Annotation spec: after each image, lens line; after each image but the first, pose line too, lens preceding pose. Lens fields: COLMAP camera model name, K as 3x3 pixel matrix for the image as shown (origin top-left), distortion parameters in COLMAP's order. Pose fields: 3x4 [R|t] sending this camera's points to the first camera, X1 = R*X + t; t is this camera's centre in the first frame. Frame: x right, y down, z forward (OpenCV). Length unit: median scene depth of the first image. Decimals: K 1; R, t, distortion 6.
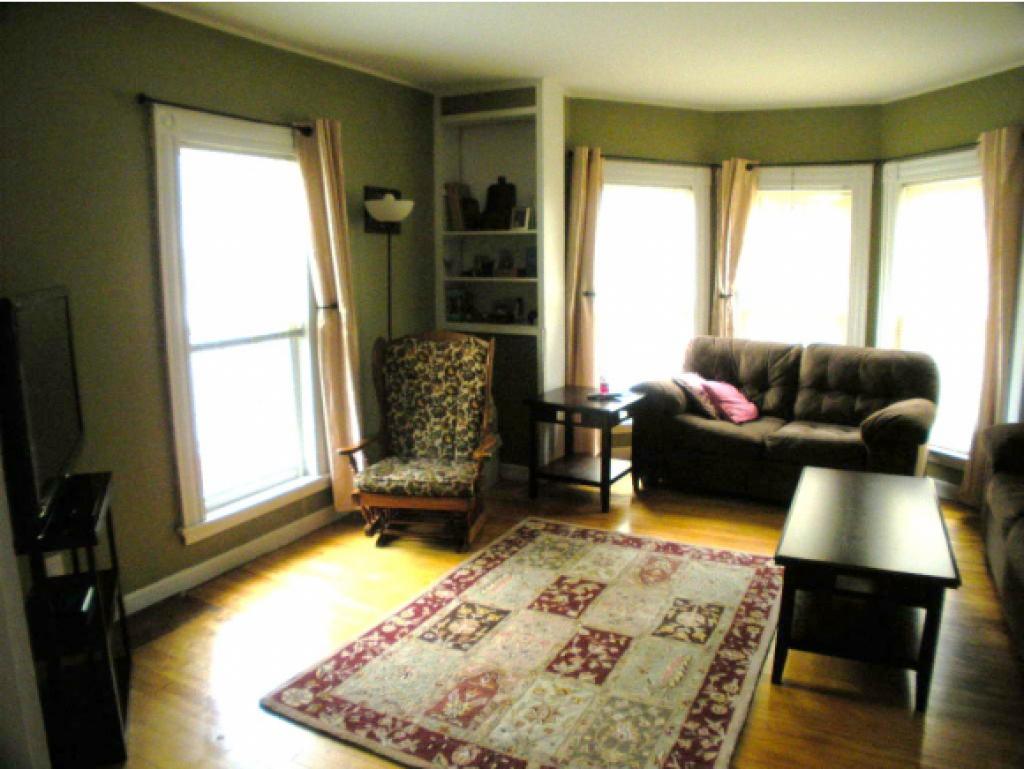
lens RADIAL K [[765.6, 0, 512.6], [0, 765.6, 381.9], [0, 0, 1]] dist [-0.212291, 0.118125]
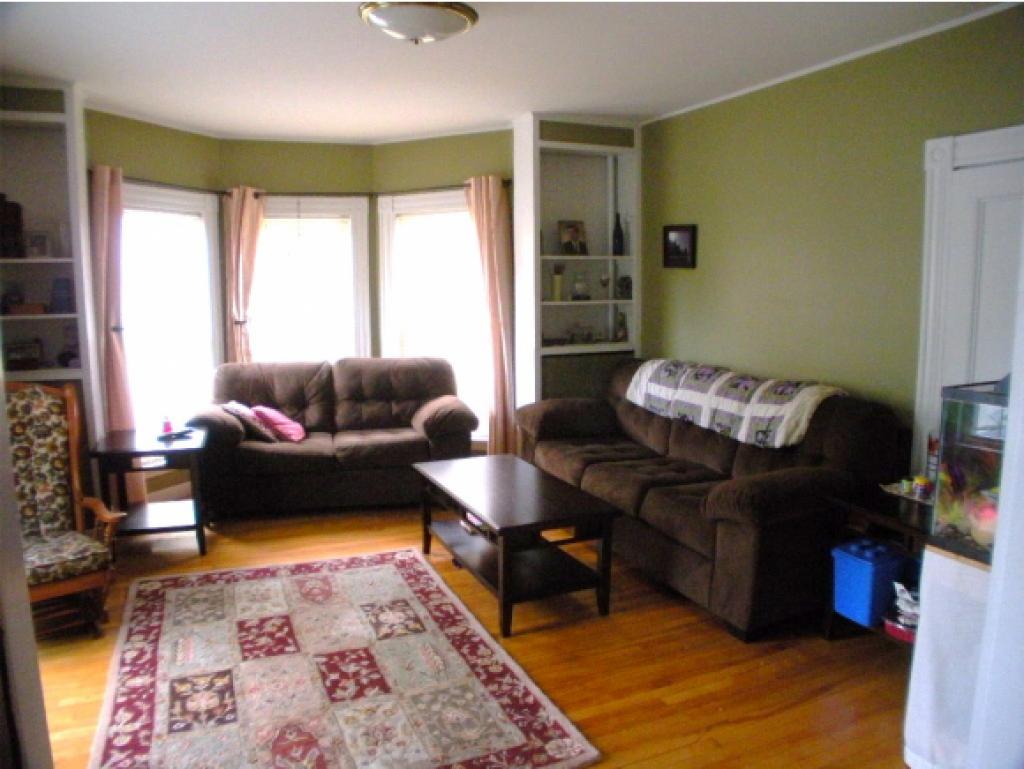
lens RADIAL K [[765.6, 0, 520.9], [0, 765.6, 377.9], [0, 0, 1]] dist [-0.212291, 0.118125]
pose [[0.630905, -0.096990, 0.769774, -0.328448], [0.127463, 0.991632, 0.020475, -0.016157], [-0.765318, 0.085200, 0.637988, 0.104966]]
